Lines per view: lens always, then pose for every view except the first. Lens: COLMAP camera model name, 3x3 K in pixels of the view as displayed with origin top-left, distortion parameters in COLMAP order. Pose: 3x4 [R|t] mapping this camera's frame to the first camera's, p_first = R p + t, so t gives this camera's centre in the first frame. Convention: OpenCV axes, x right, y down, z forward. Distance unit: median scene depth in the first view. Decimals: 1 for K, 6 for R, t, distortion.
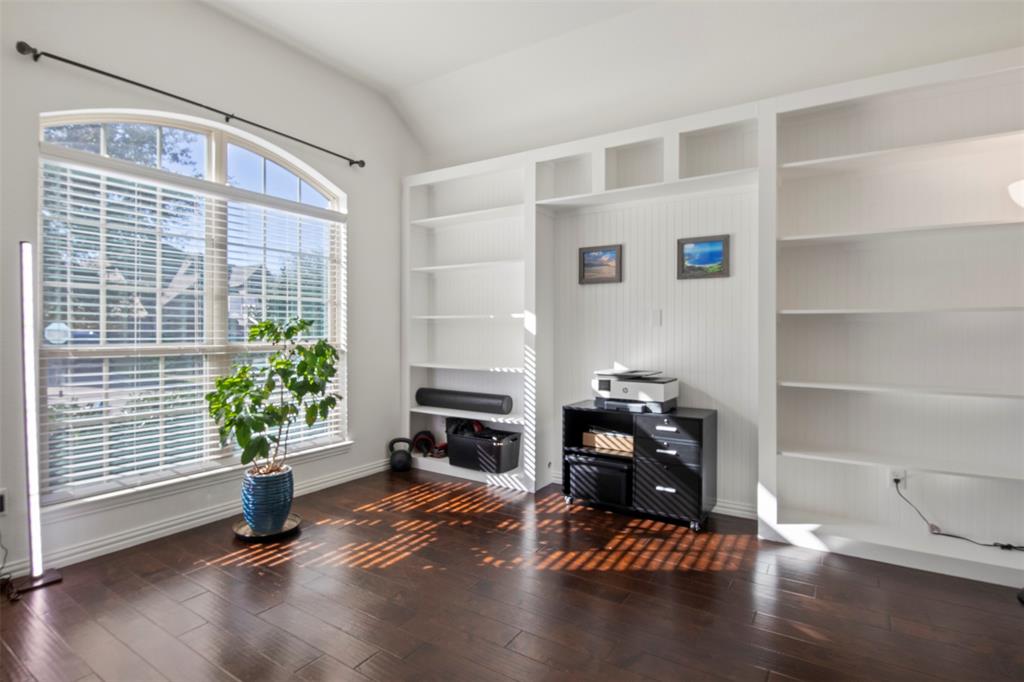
lens RADIAL K [[514.4, 0, 510.3], [0, 514.4, 337.1], [0, 0, 1]] dist [-0.009571, -0.005003]
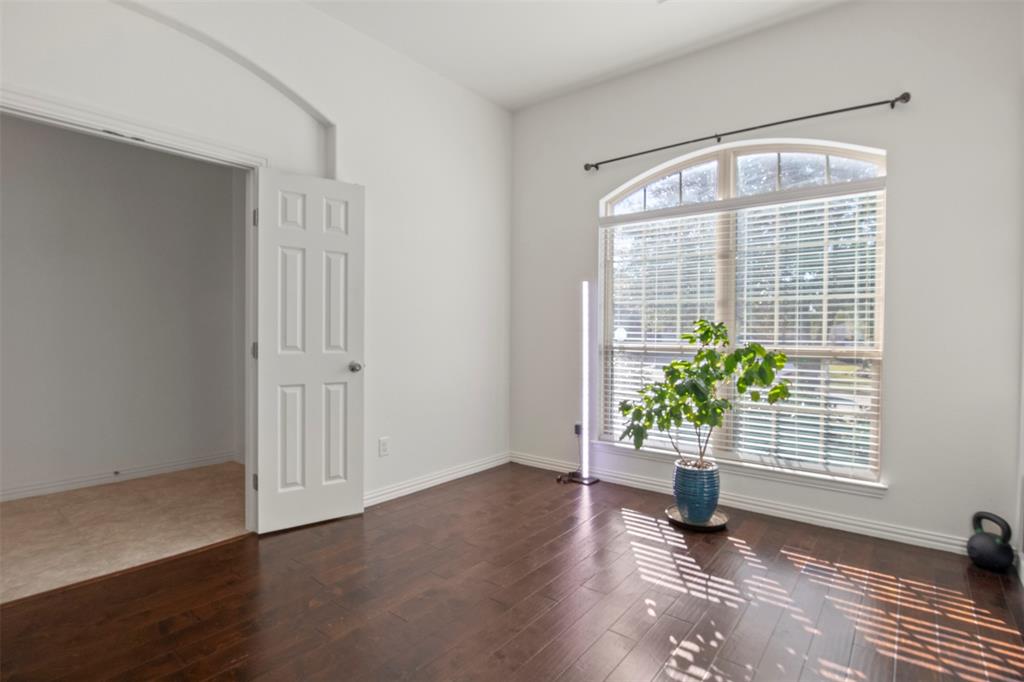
lens RADIAL K [[514.4, 0, 515.2], [0, 514.4, 343.5], [0, 0, 1]] dist [-0.009571, -0.005003]
pose [[-0.095953, 0.022397, -0.995134, 0.559495], [-0.019225, 0.999519, 0.024349, -0.009053], [0.995200, 0.021468, -0.095476, 0.650629]]
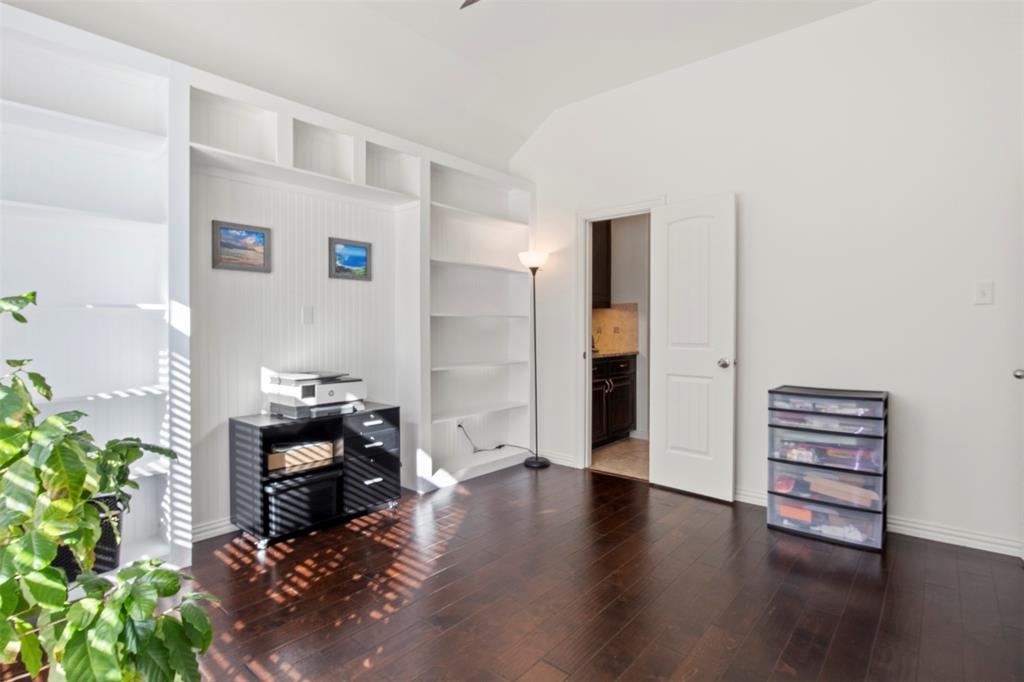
lens RADIAL K [[514.4, 0, 511.1], [0, 514.4, 330.2], [0, 0, 1]] dist [-0.009571, -0.005003]
pose [[0.133879, -0.008776, 0.990959, -0.648339], [0.009906, 0.999923, 0.007517, -0.014472], [-0.990948, 0.008810, 0.133955, 0.543673]]
